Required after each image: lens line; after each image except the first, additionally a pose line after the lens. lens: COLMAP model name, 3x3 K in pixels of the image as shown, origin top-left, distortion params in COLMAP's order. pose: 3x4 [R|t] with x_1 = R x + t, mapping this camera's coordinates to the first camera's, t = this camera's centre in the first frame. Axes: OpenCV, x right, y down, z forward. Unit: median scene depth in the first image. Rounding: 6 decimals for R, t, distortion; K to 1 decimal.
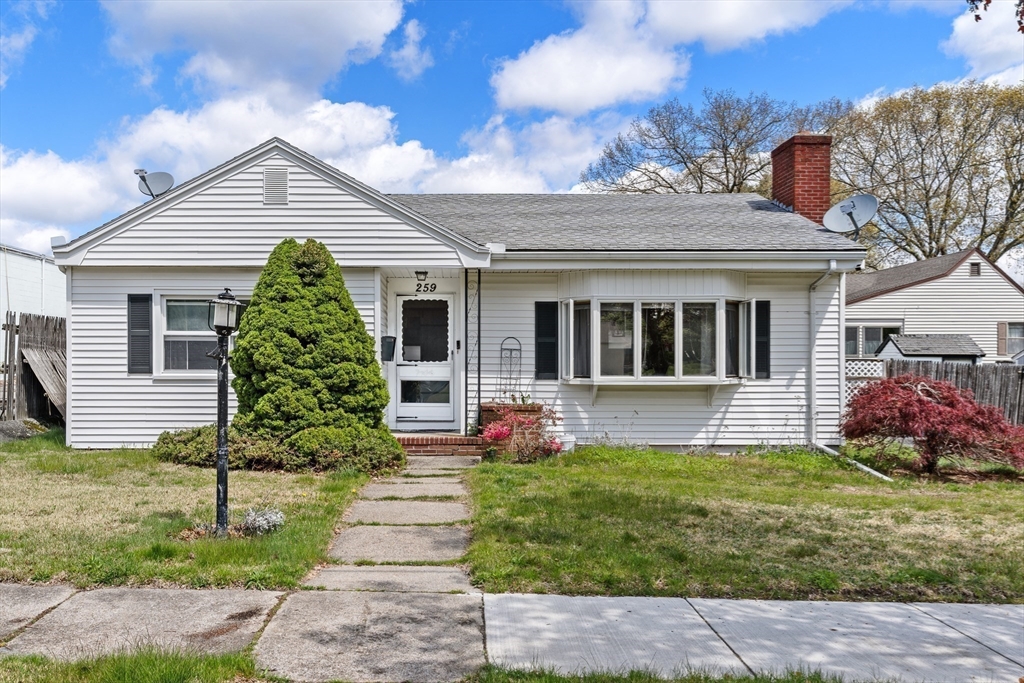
lens RADIAL K [[725.5, 0, 515.4], [0, 725.5, 366.7], [0, 0, 1]] dist [0.000554, -0.002192]
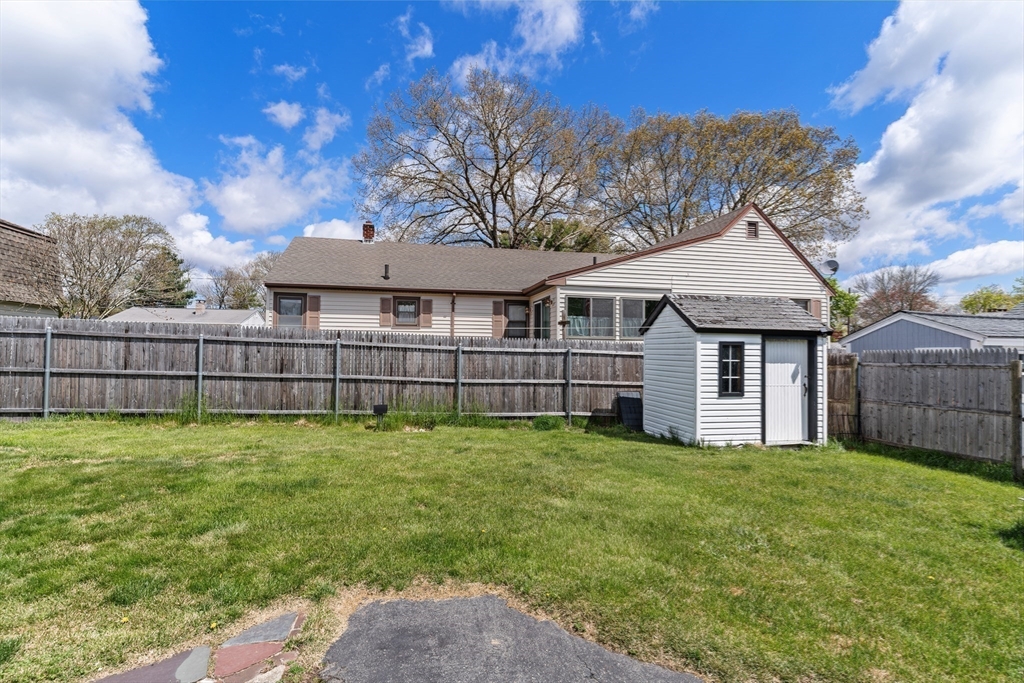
lens RADIAL K [[504.8, 0, 512.0], [0, 504.8, 341.5], [0, 0, 1]] dist [-0.000217, -0.000001]
pose [[0.971244, 0.011087, 0.237826, 0.313232], [-0.004930, 0.999637, -0.026472, 0.001995], [-0.238033, 0.024538, 0.970947, 0.660464]]
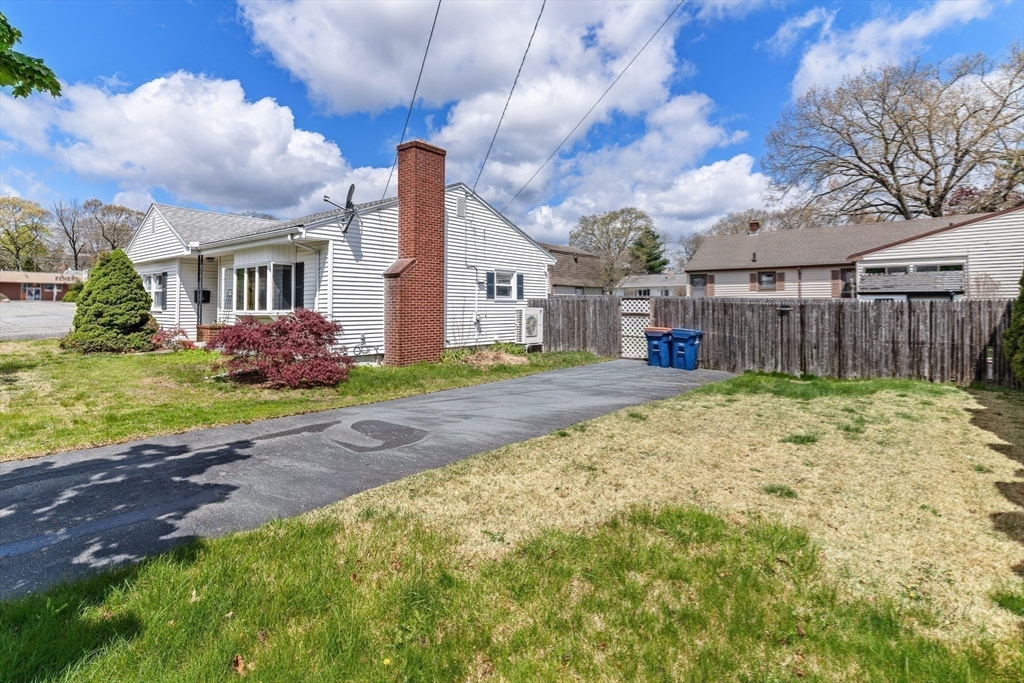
lens RADIAL K [[495.4, 0, 512.7], [0, 495.4, 306.2], [0, 0, 1]] dist [-0.000259, -0.000031]
pose [[0.806056, -0.004767, -0.591819, 0.529390], [0.001551, 0.999981, -0.005942, 0.004472], [0.591837, 0.003872, 0.806049, 0.157956]]
